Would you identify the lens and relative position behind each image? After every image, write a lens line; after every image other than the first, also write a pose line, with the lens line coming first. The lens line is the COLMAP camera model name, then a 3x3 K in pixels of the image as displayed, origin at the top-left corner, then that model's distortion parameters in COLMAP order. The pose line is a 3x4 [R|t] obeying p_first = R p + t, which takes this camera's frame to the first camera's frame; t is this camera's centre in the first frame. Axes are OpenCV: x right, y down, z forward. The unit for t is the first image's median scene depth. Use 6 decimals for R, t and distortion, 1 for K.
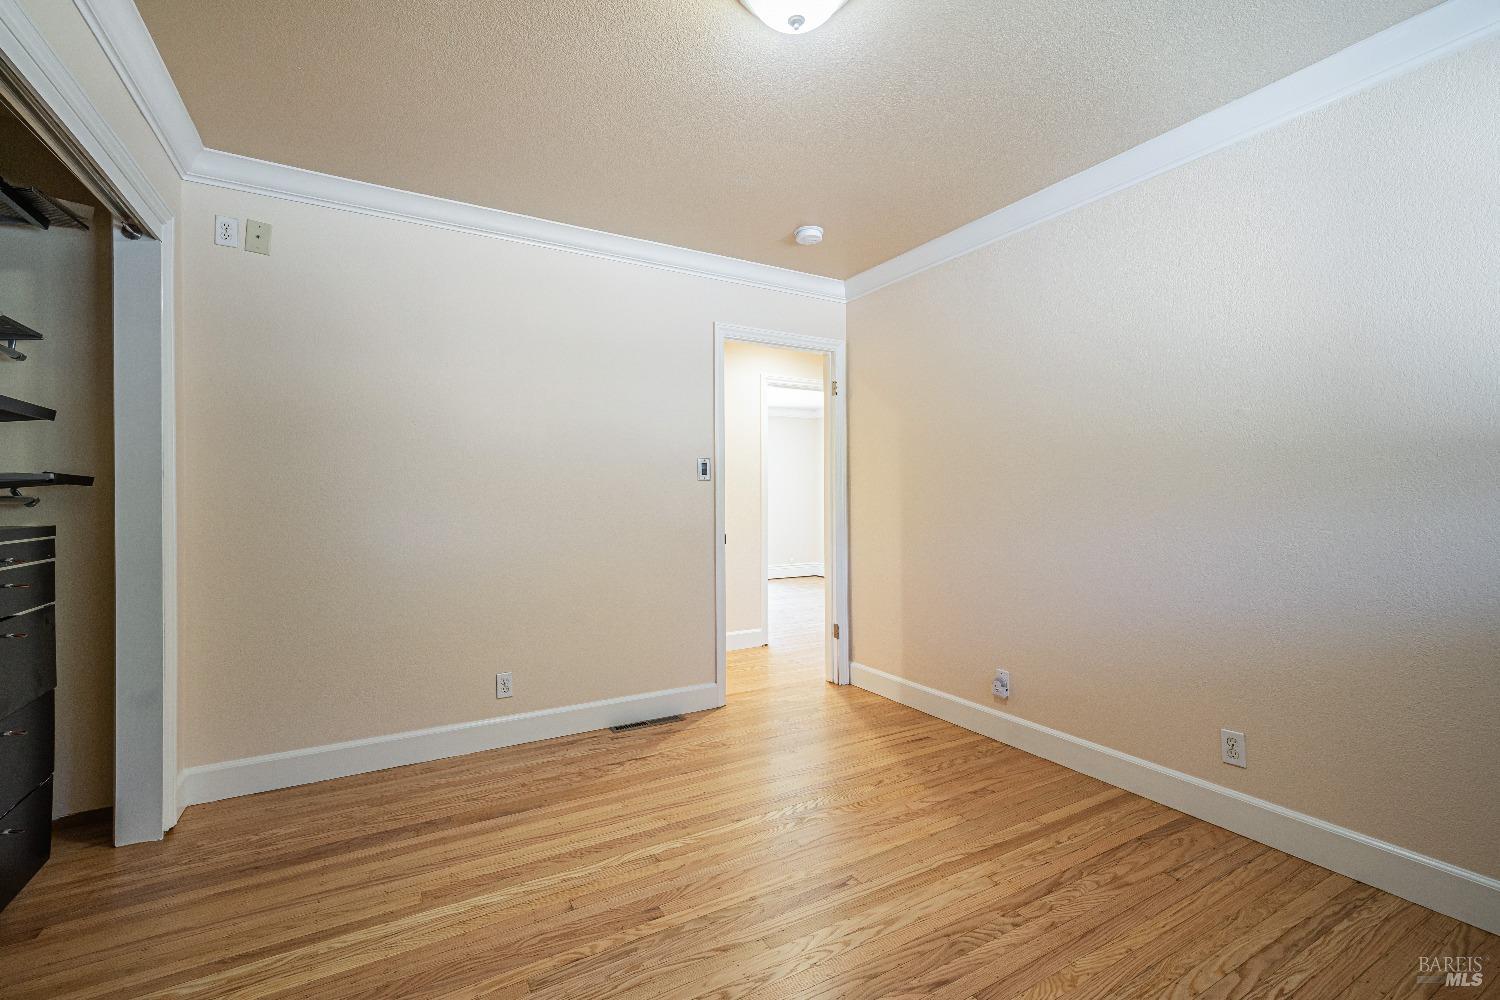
lens RADIAL K [[665.6, 0, 744.1], [0, 665.6, 495.6], [0, 0, 1]] dist [0.000749, -0.000010]
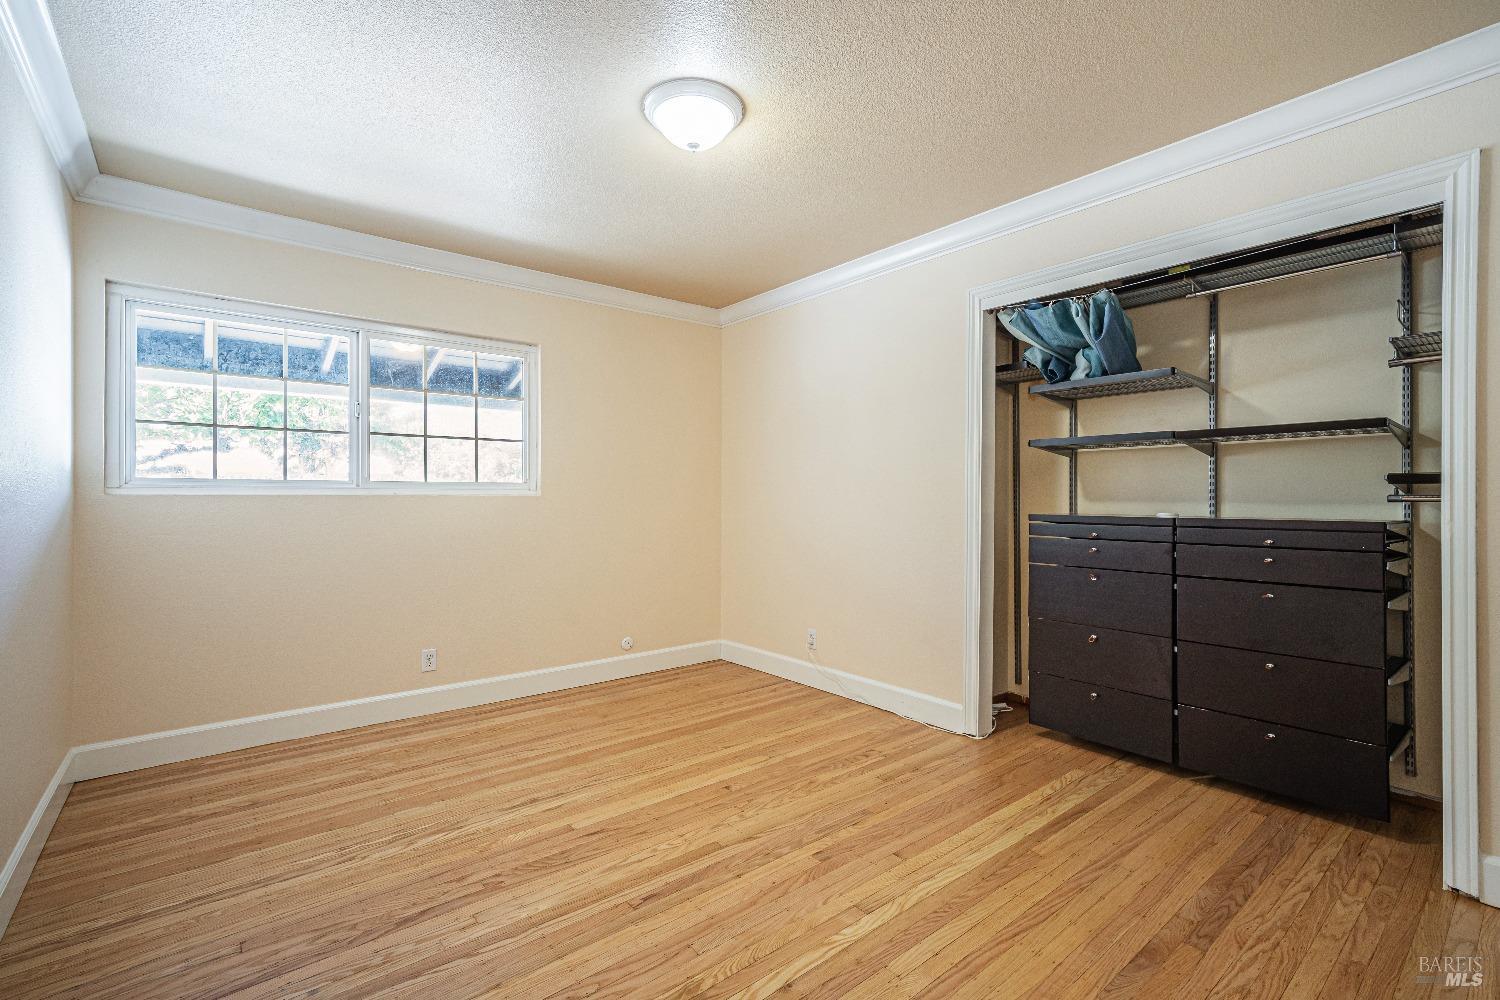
lens RADIAL K [[665.6, 0, 744.1], [0, 665.6, 495.6], [0, 0, 1]] dist [0.000749, -0.000010]
pose [[-0.987725, 0.001353, -0.156194, 0.163893], [0.002702, 0.999961, -0.008425, 0.022553], [0.156177, -0.008744, -0.987690, 2.024421]]
